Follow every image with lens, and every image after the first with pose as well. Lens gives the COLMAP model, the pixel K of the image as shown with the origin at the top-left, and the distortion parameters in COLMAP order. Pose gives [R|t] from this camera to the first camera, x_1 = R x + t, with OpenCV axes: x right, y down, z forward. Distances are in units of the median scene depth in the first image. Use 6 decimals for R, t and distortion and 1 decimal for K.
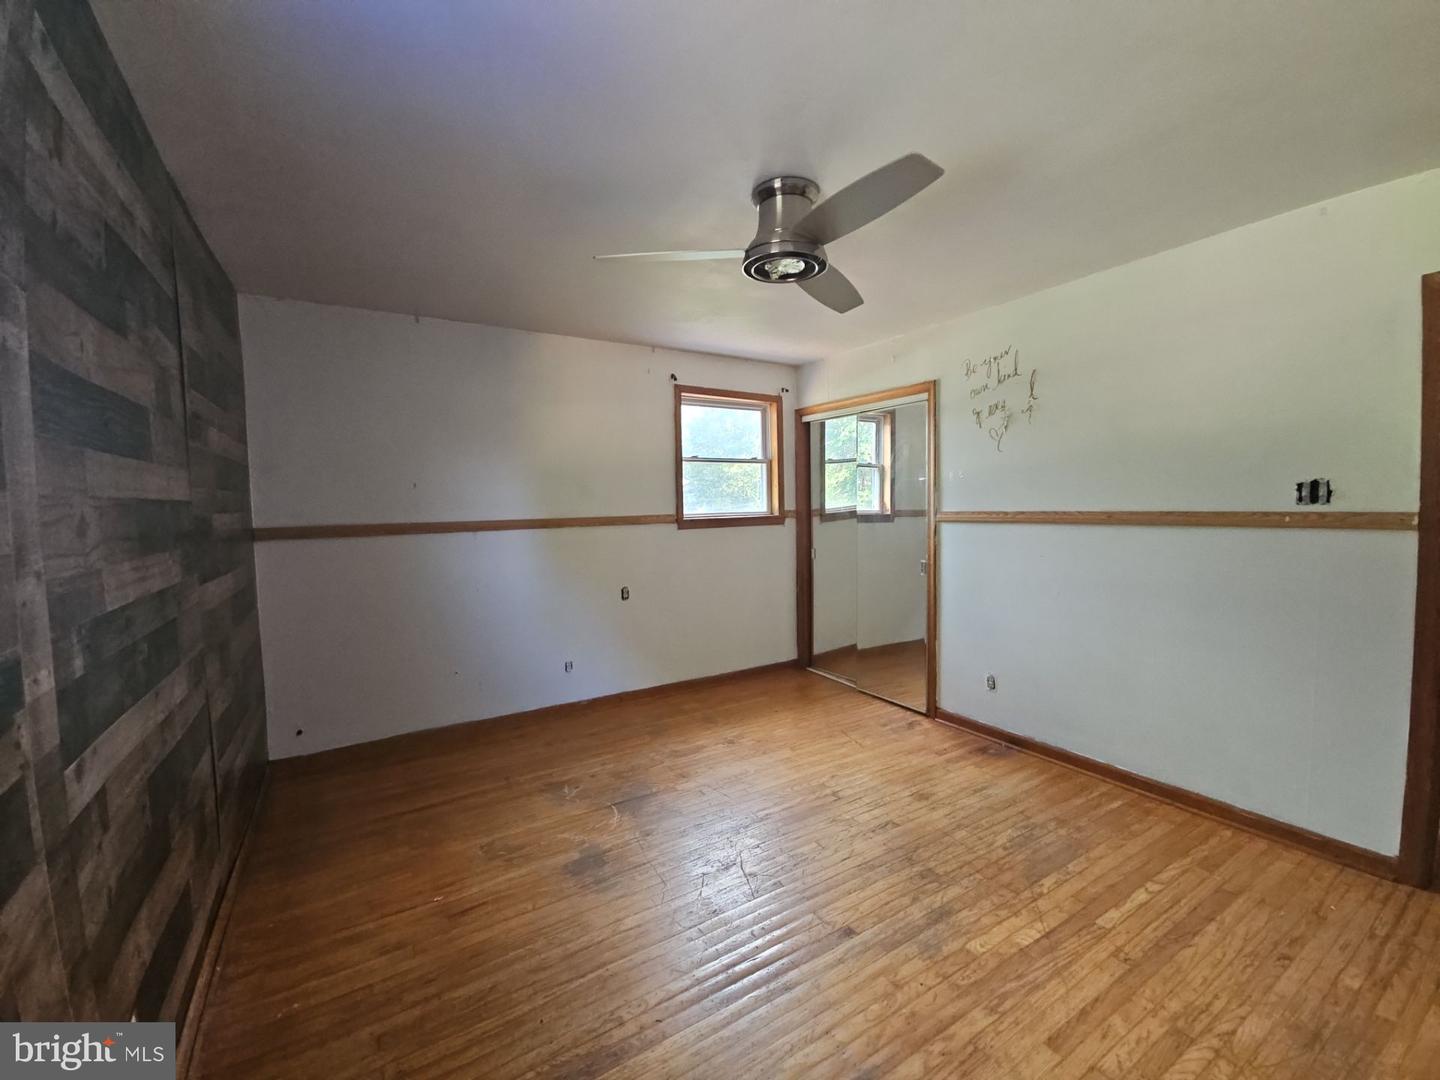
lens RADIAL K [[587.0, 0, 713.3], [0, 587.0, 542.5], [0, 0, 1]] dist [-0.001476, -0.001079]
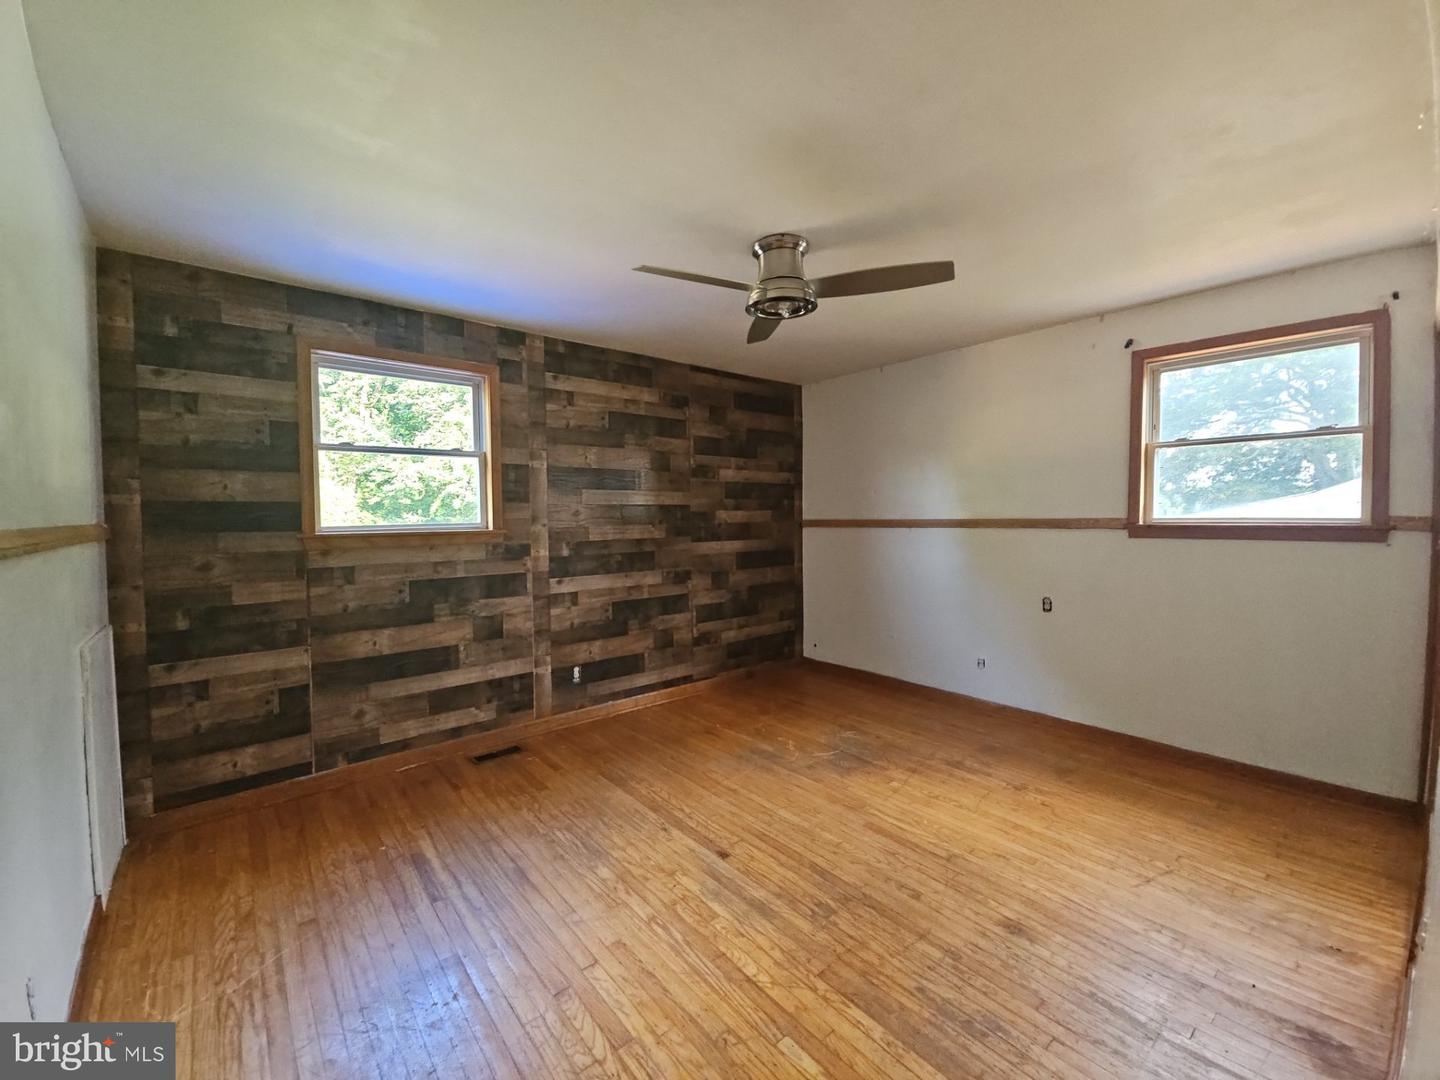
lens RADIAL K [[587.0, 0, 711.8], [0, 587.0, 534.5], [0, 0, 1]] dist [-0.001476, -0.001079]
pose [[0.139720, 0.048000, -0.989027, 0.892744], [-0.063250, 0.997217, 0.039462, -0.031256], [0.988169, 0.057042, 0.142367, 0.484526]]
